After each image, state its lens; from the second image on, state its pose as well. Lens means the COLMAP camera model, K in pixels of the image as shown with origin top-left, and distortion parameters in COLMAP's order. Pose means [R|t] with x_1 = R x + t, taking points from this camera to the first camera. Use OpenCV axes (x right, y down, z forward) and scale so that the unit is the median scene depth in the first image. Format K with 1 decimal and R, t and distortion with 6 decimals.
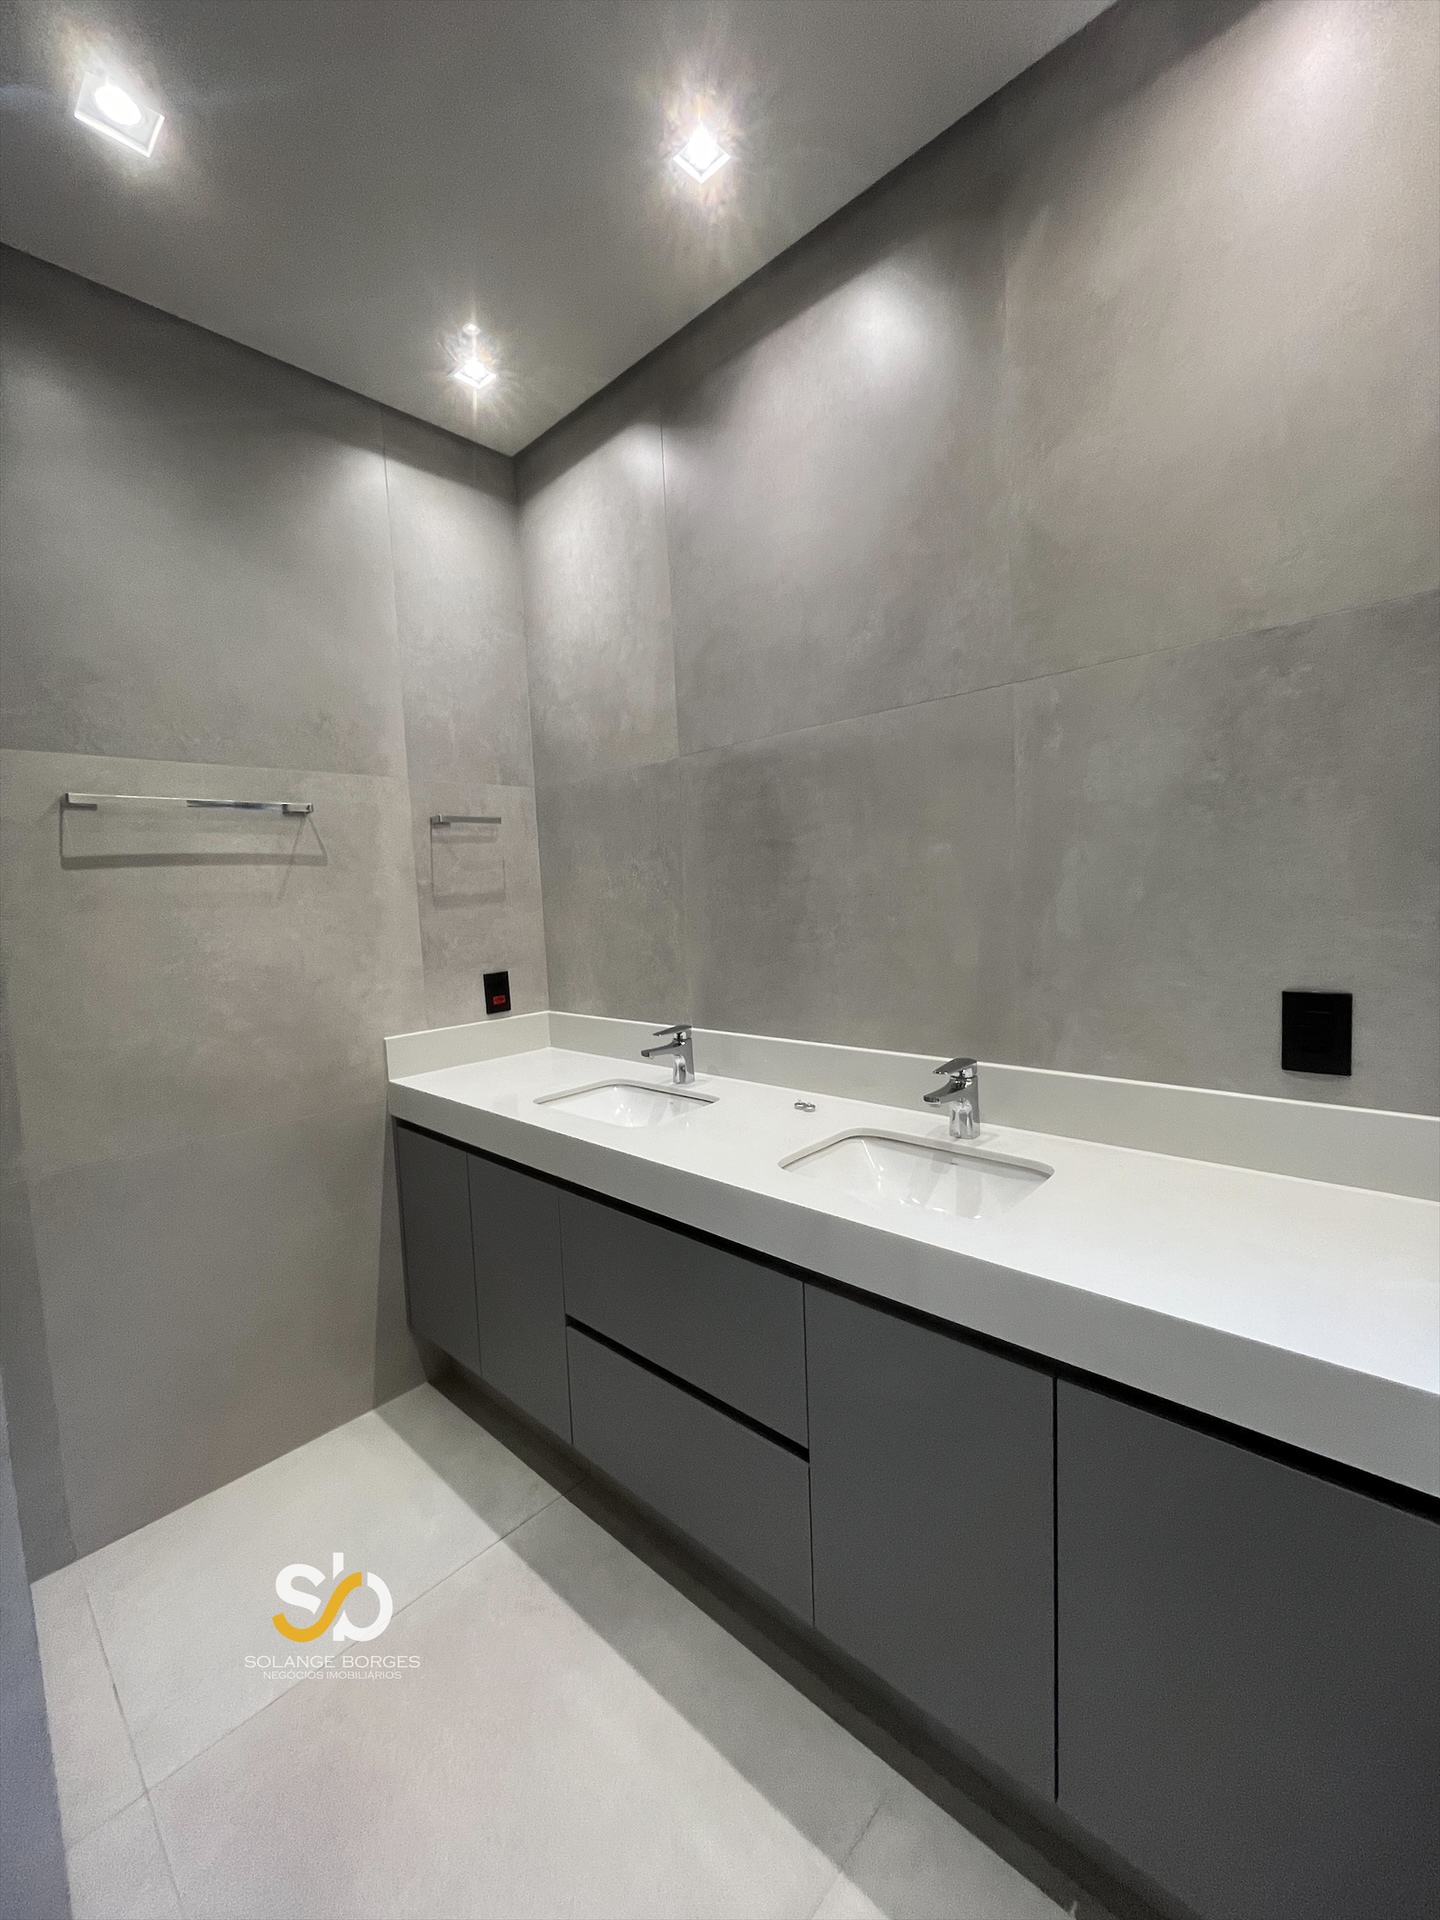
lens RADIAL K [[780.7, 0, 719.2], [0, 780.7, 954.9], [0, 0, 1]] dist [-0.001923, -0.000142]
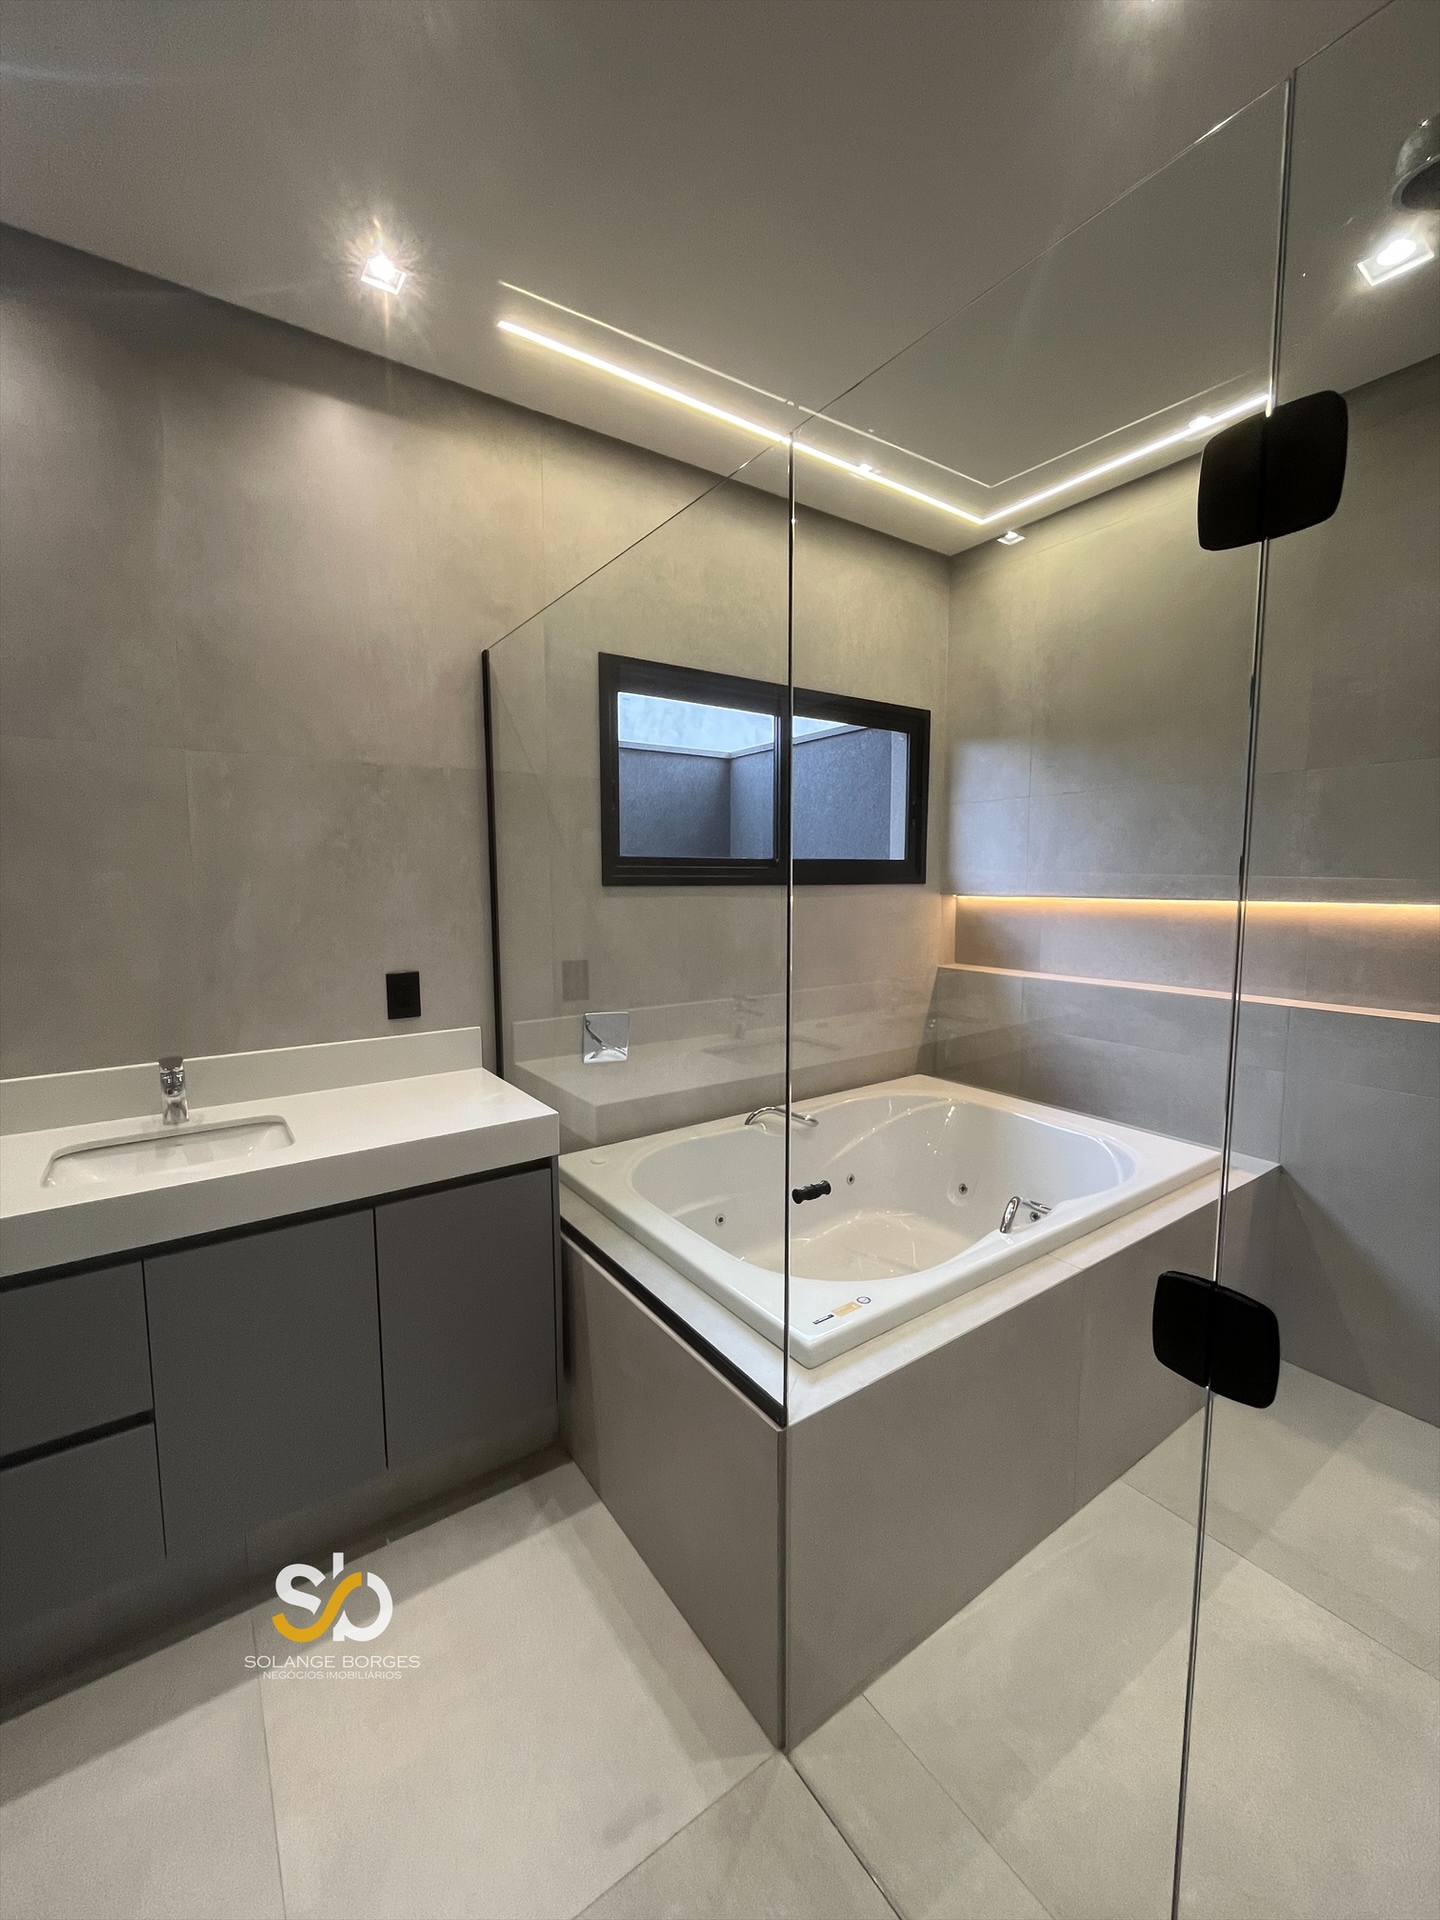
lens RADIAL K [[780.7, 0, 719.2], [0, 780.7, 954.9], [0, 0, 1]] dist [-0.001923, -0.000142]
pose [[0.212939, -0.048193, 0.975876, -0.685883], [0.074441, 0.996680, 0.032977, 0.001879], [-0.974226, 0.065623, 0.215820, -0.076400]]
